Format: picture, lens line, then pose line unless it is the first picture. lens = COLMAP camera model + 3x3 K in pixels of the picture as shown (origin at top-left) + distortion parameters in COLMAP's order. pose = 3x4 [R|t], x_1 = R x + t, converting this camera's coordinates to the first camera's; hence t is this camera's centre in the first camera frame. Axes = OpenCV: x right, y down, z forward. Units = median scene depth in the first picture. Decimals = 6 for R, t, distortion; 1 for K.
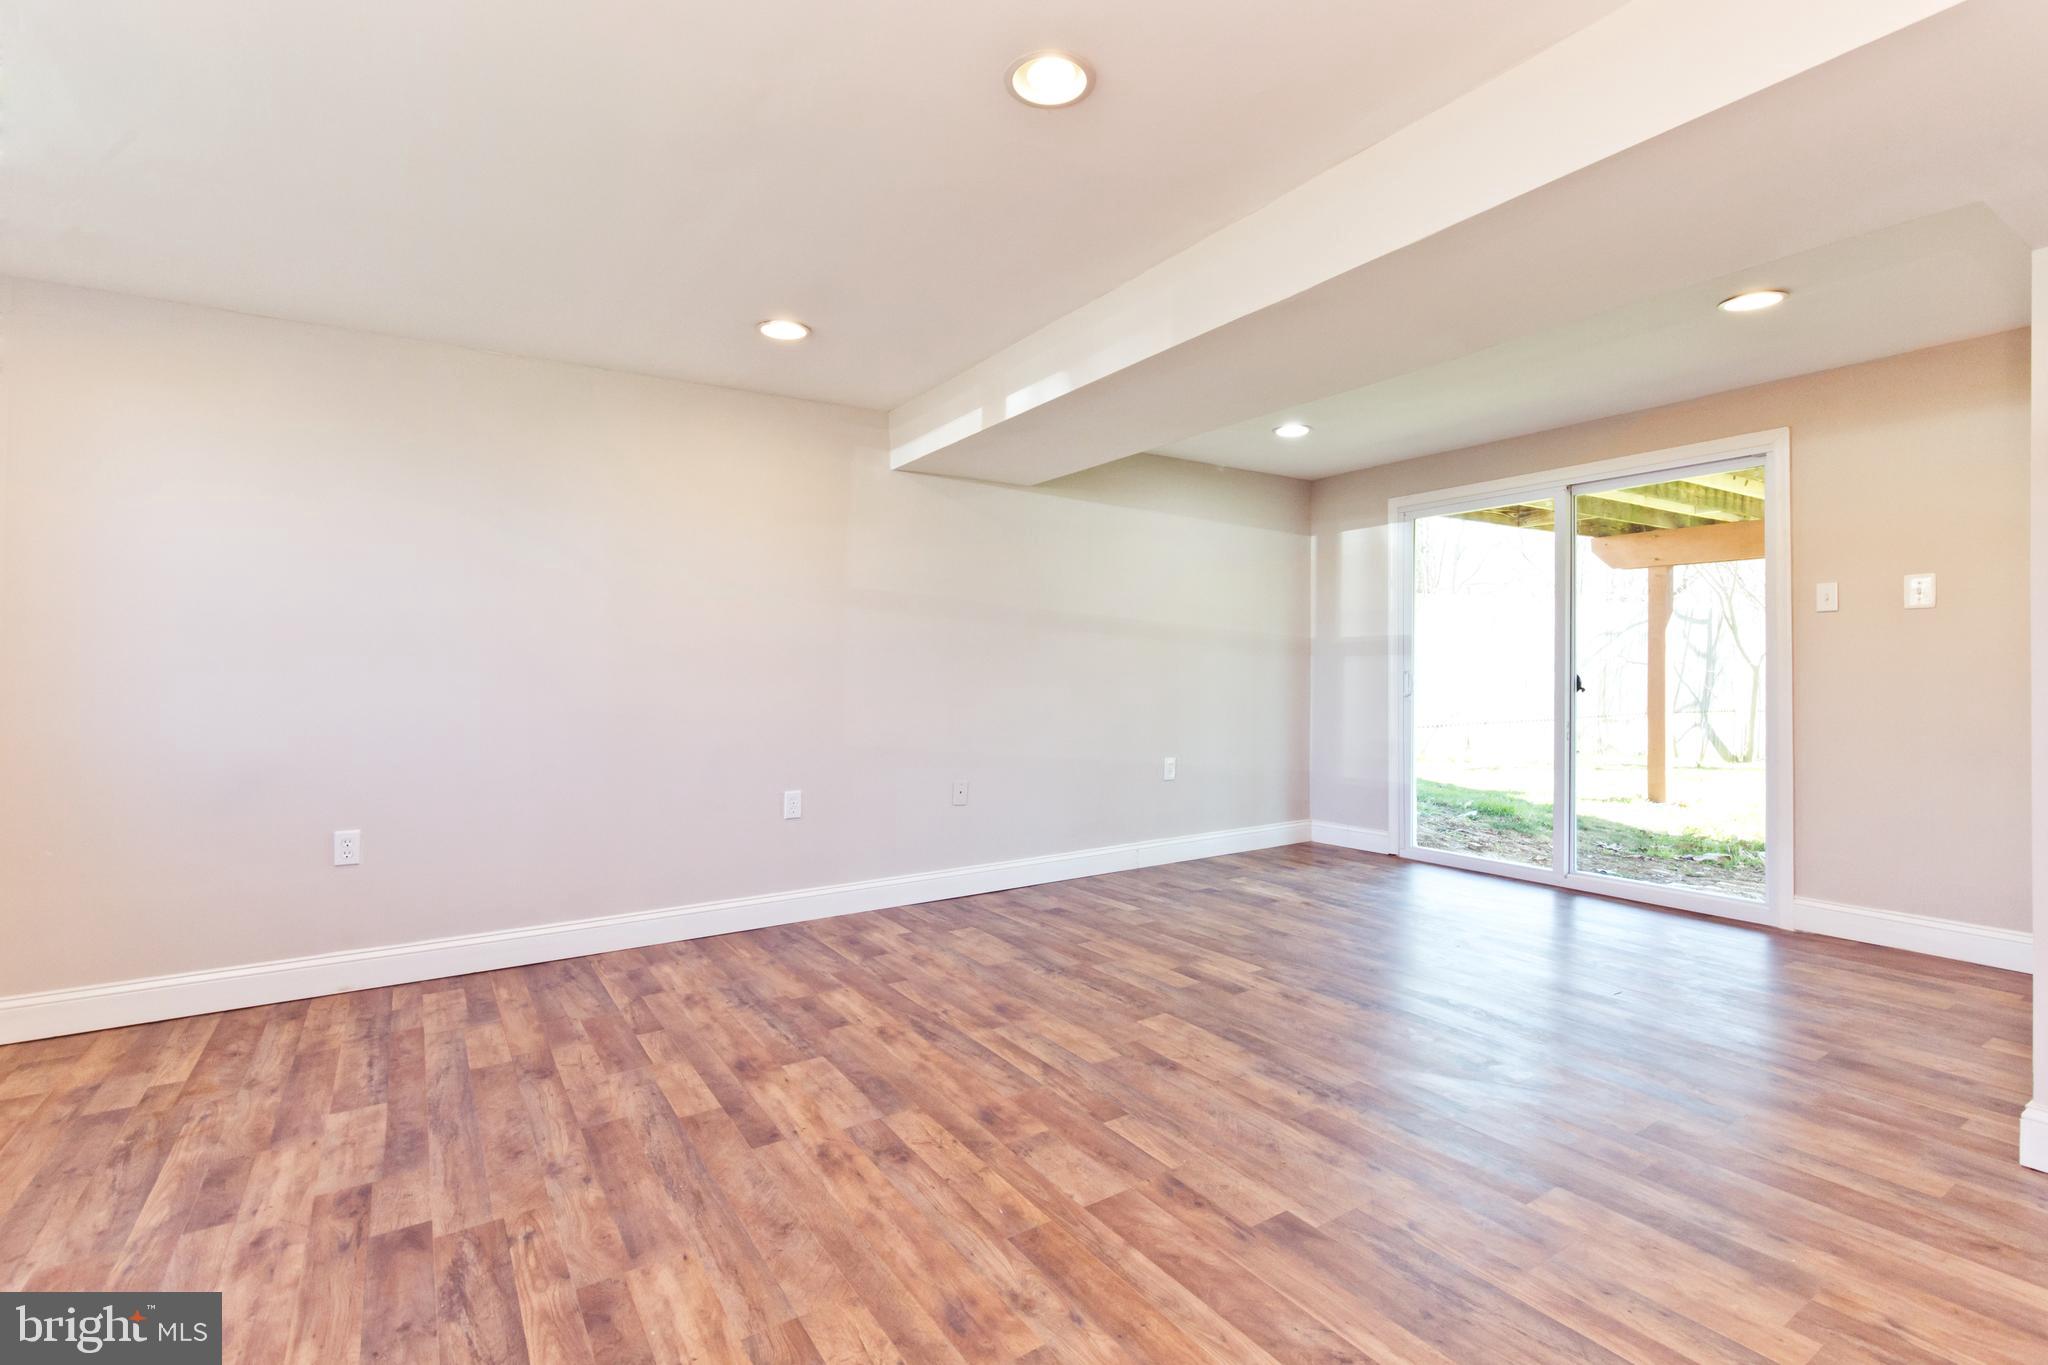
lens RADIAL K [[926.0, 0, 1031.4], [0, 926.0, 680.6], [0, 0, 1]] dist [0.001182, 0.000161]
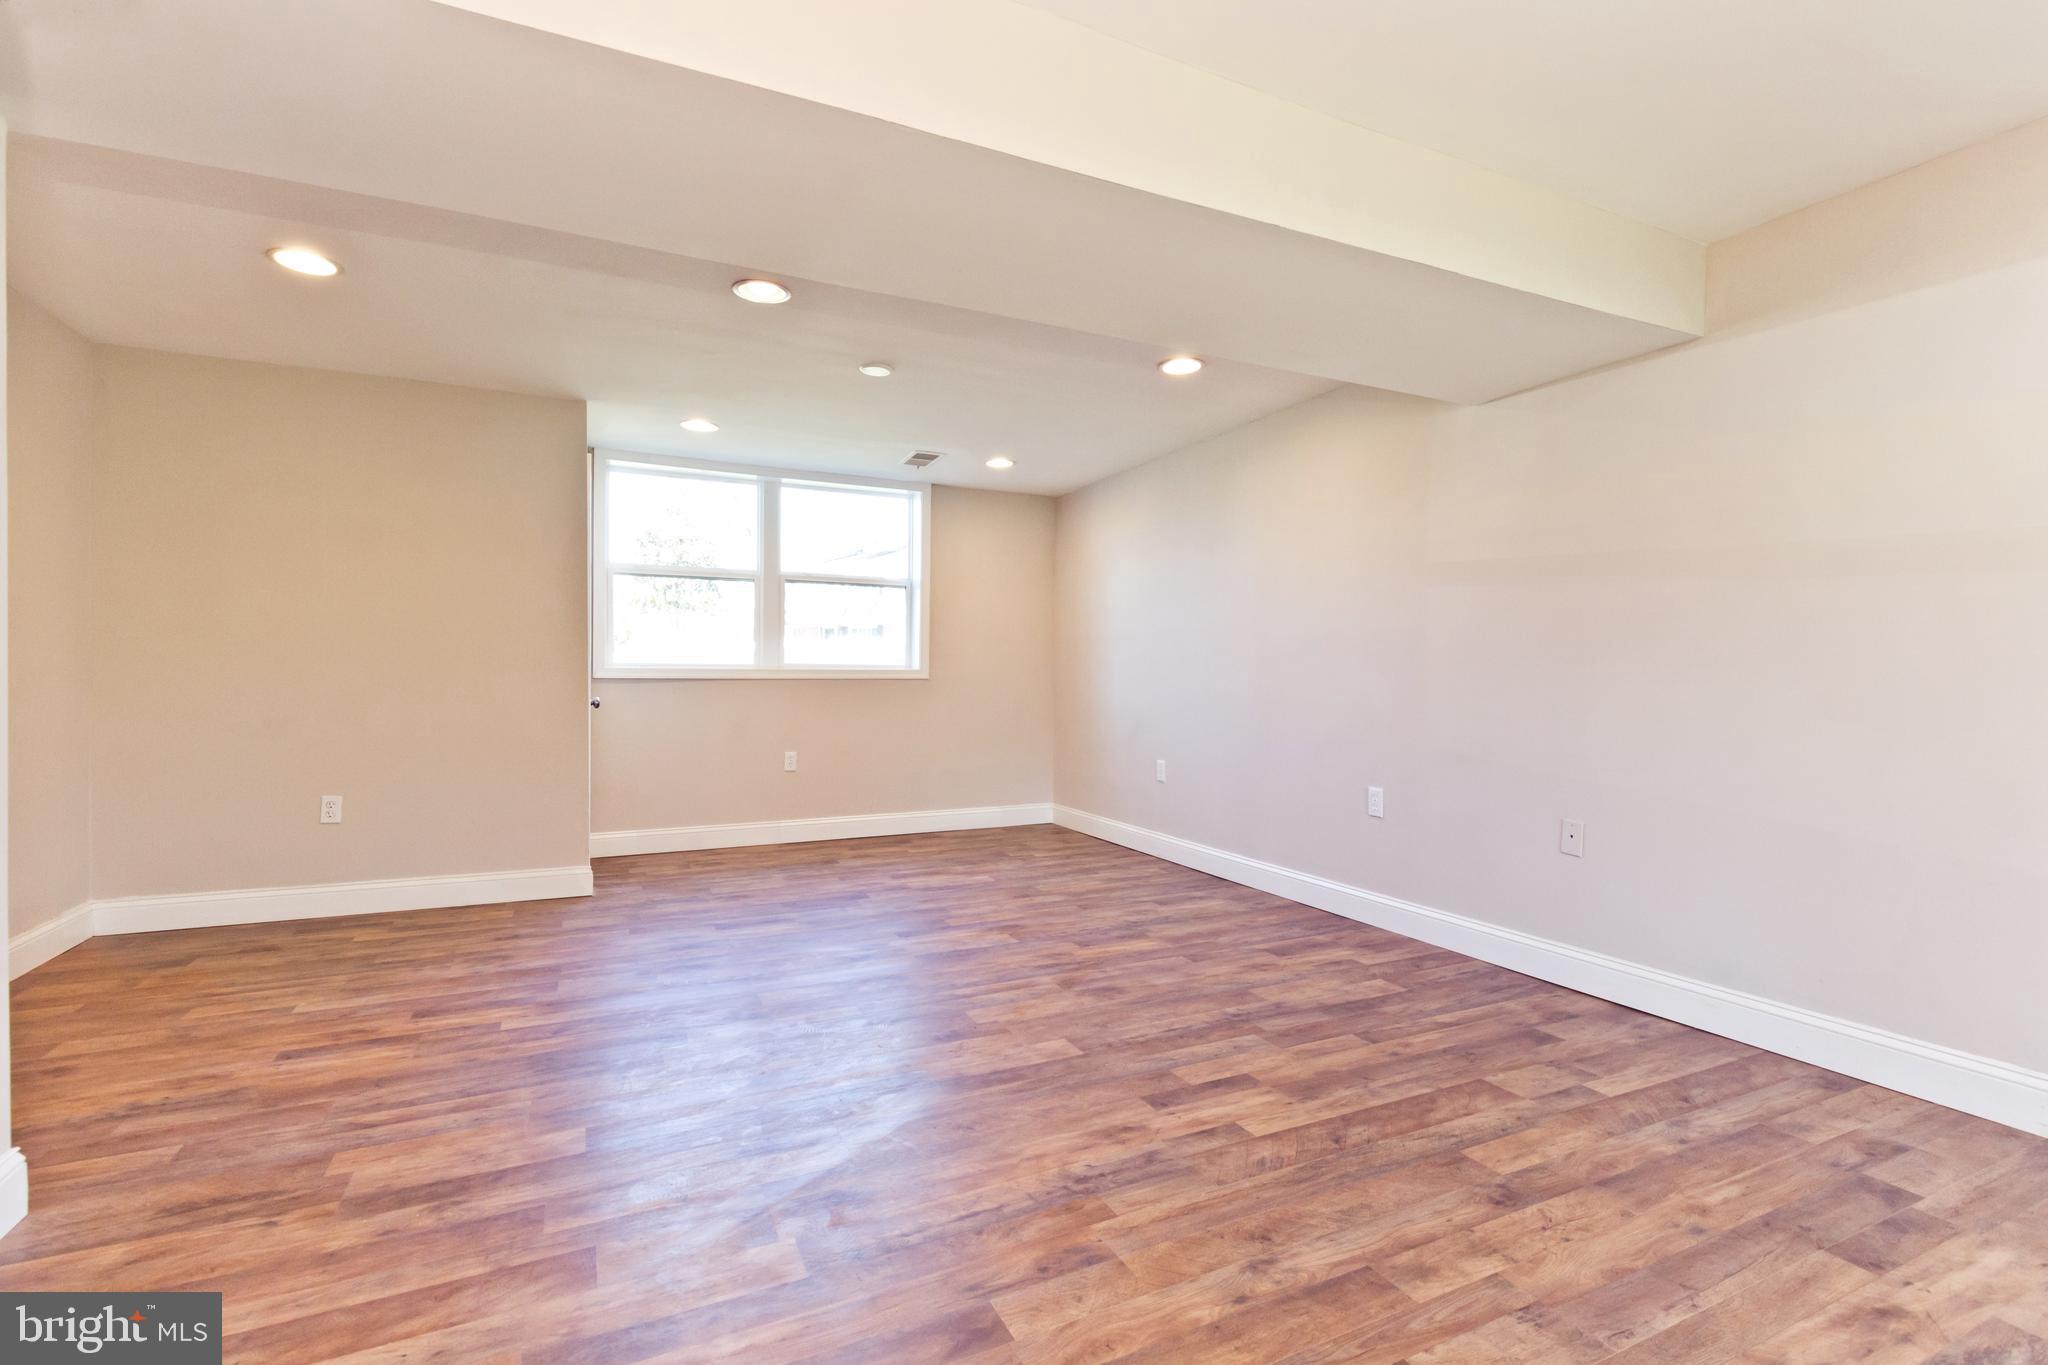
lens RADIAL K [[926.0, 0, 1020.4], [0, 926.0, 700.1], [0, 0, 1]] dist [0.001182, 0.000161]
pose [[-0.135056, 0.027534, -0.990455, 1.200762], [-0.014858, 0.999445, 0.029810, 0.016358], [0.990727, 0.018742, -0.134572, 1.287357]]
